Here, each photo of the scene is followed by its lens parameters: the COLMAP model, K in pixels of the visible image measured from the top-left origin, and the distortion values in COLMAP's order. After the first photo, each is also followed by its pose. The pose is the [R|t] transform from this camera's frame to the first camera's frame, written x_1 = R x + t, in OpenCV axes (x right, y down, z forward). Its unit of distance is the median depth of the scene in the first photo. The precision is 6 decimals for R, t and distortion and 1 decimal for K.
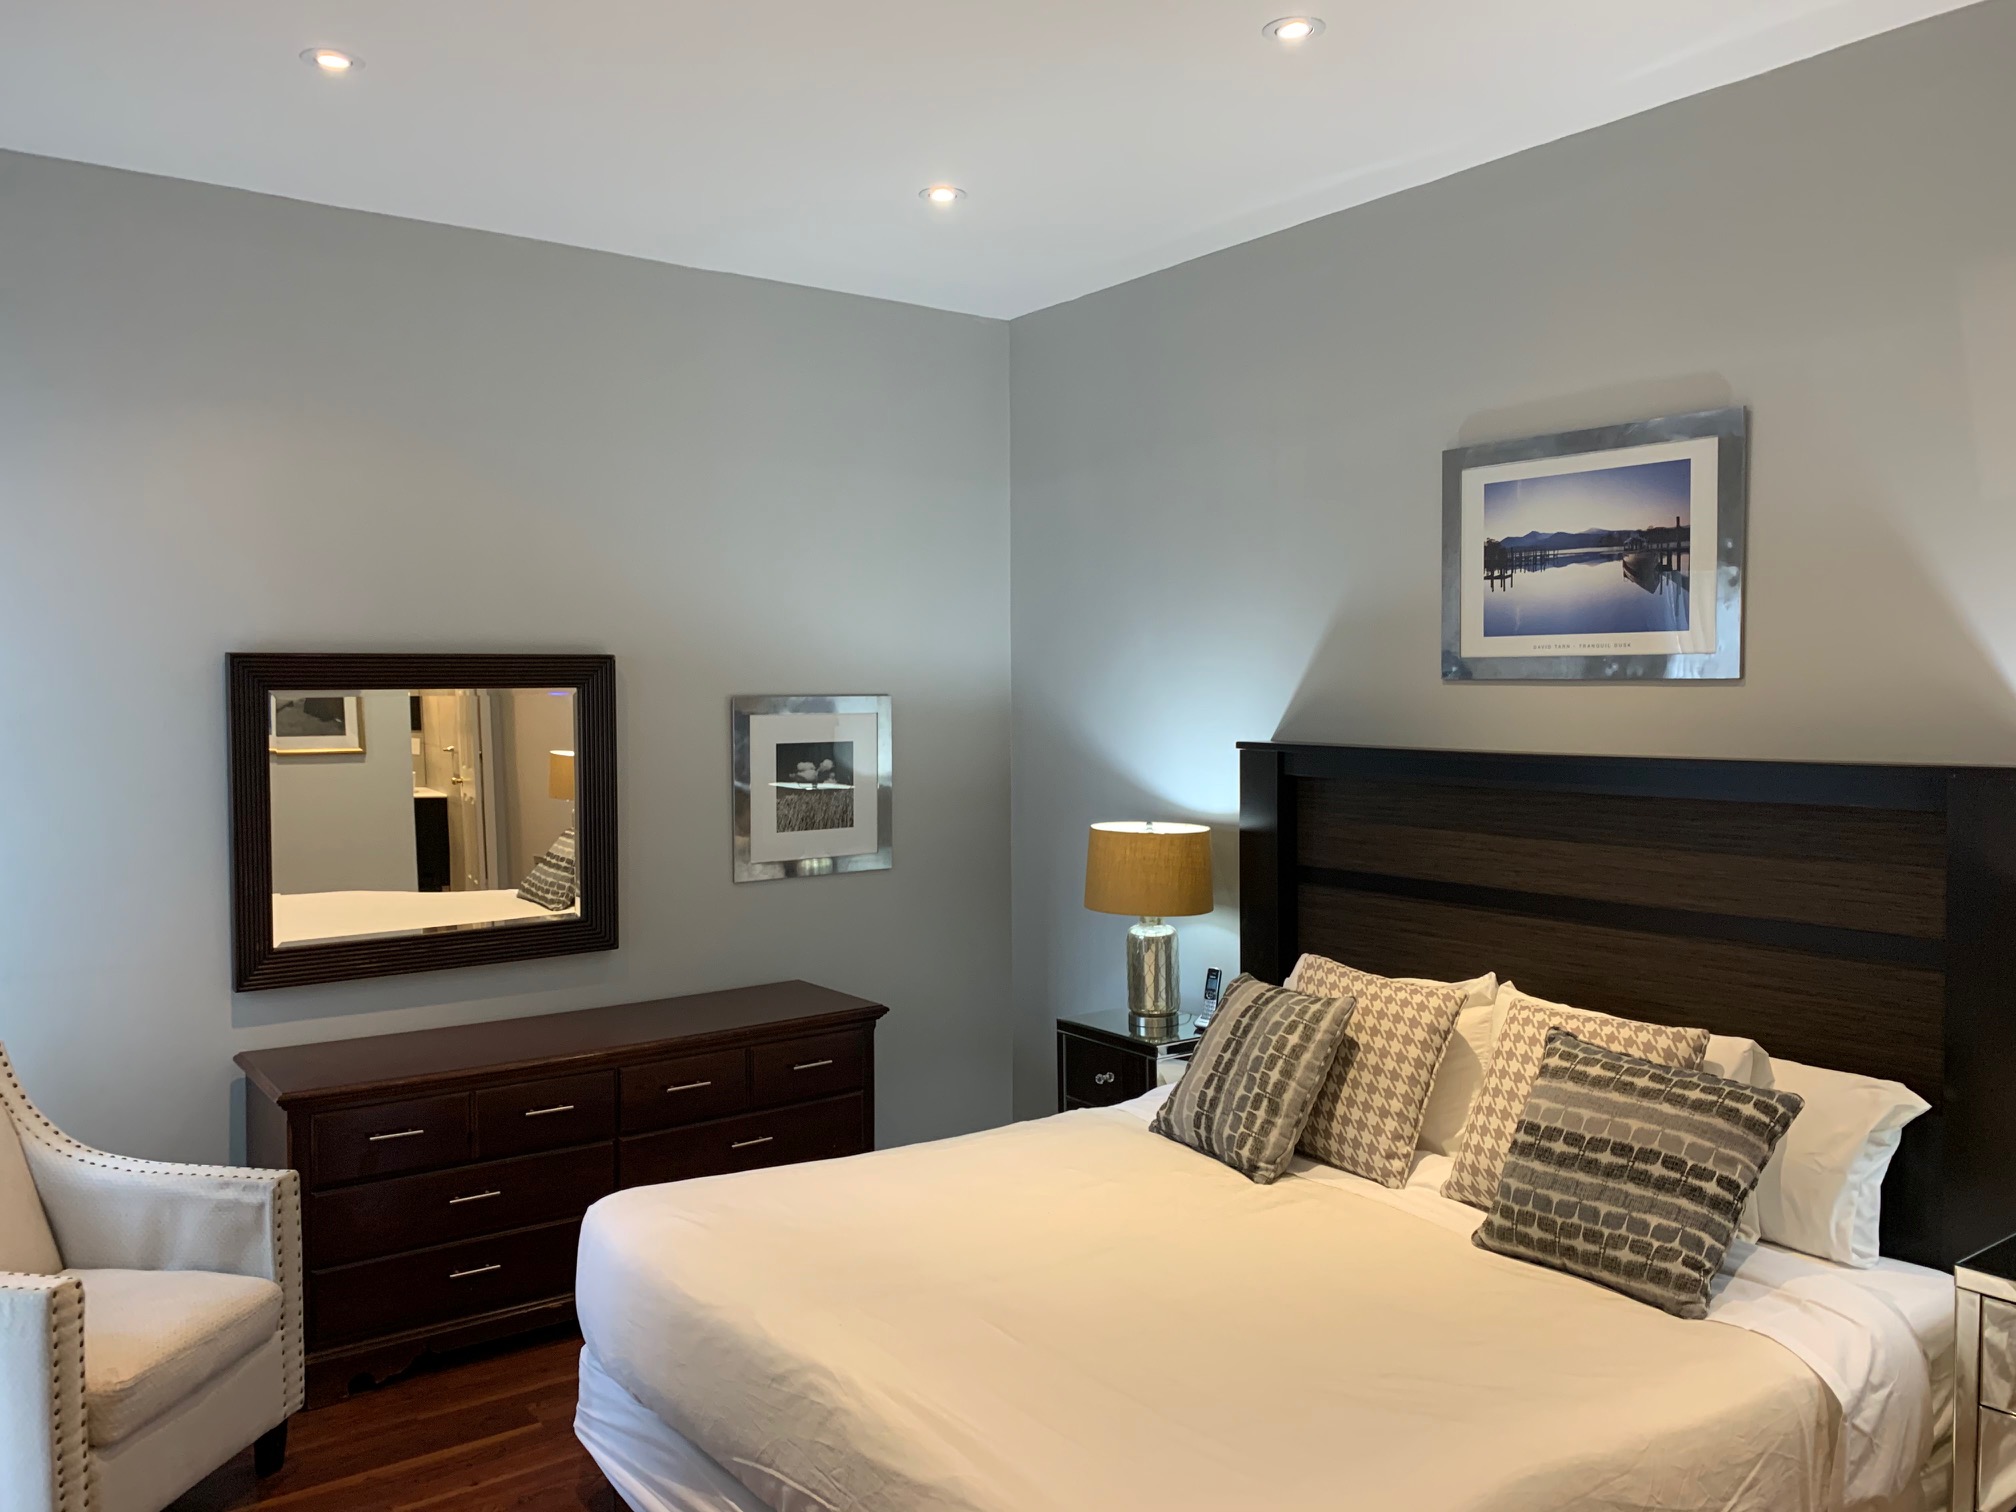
lens RADIAL K [[1527.0, 0, 999.4], [0, 1527.0, 755.8], [0, 0, 1]] dist [0.028652, -0.061722]
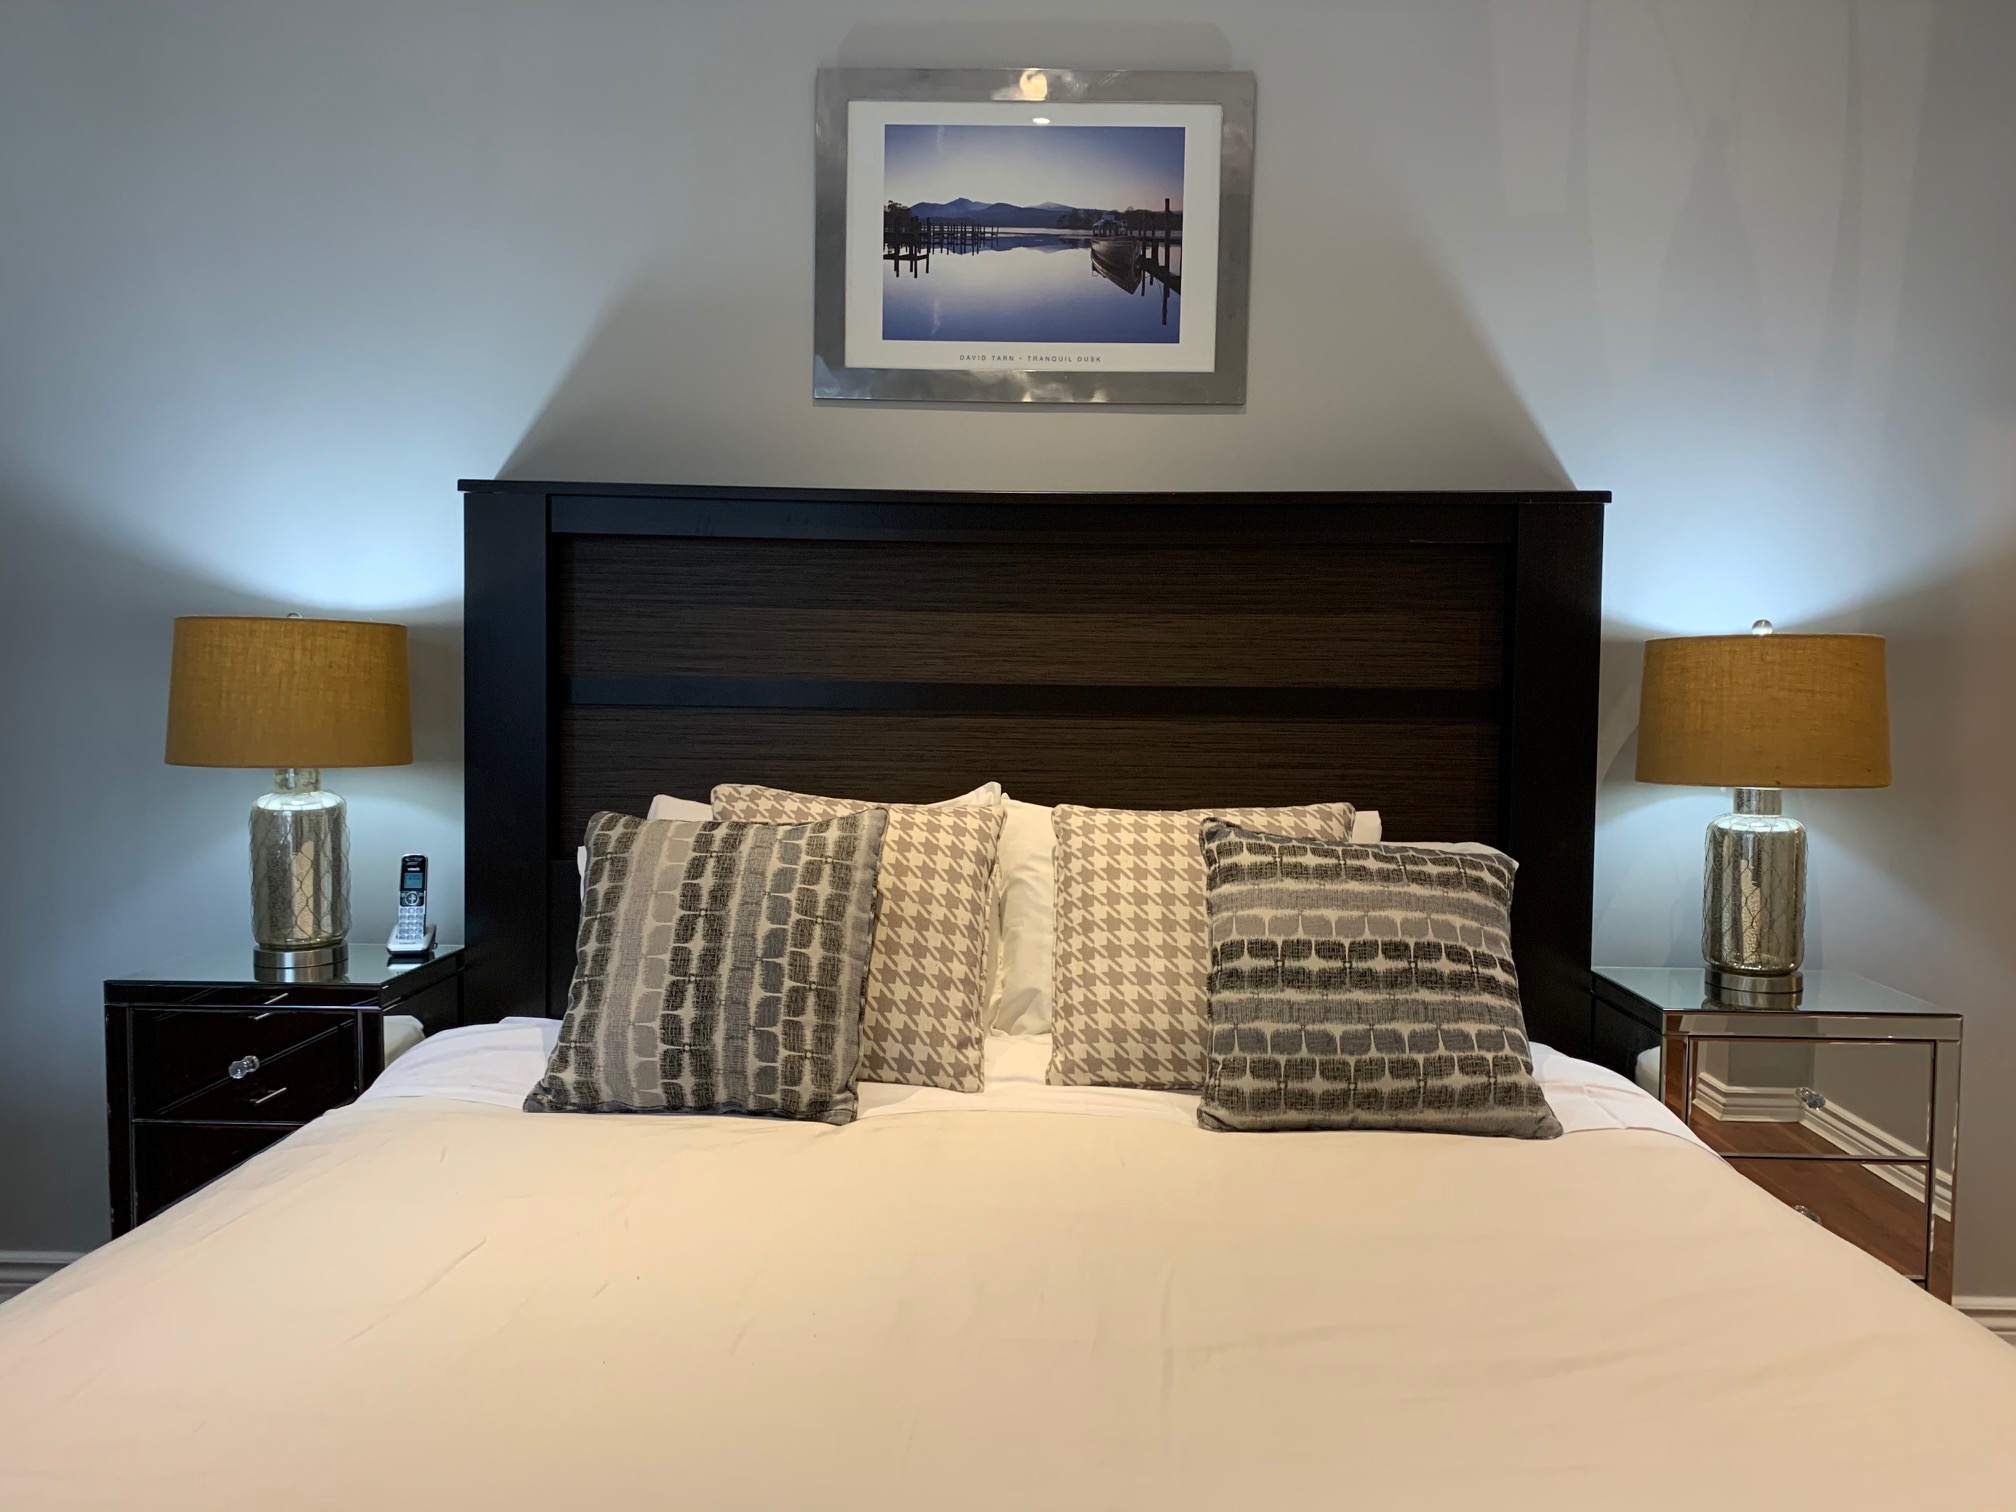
lens RADIAL K [[1527.0, 0, 1014.9], [0, 1527.0, 749.4], [0, 0, 1]] dist [0.028652, -0.061722]
pose [[0.618280, -0.025309, 0.785550, -0.239864], [0.017624, 0.999677, 0.018337, 0.114079], [-0.785760, 0.002508, 0.618526, 0.549102]]
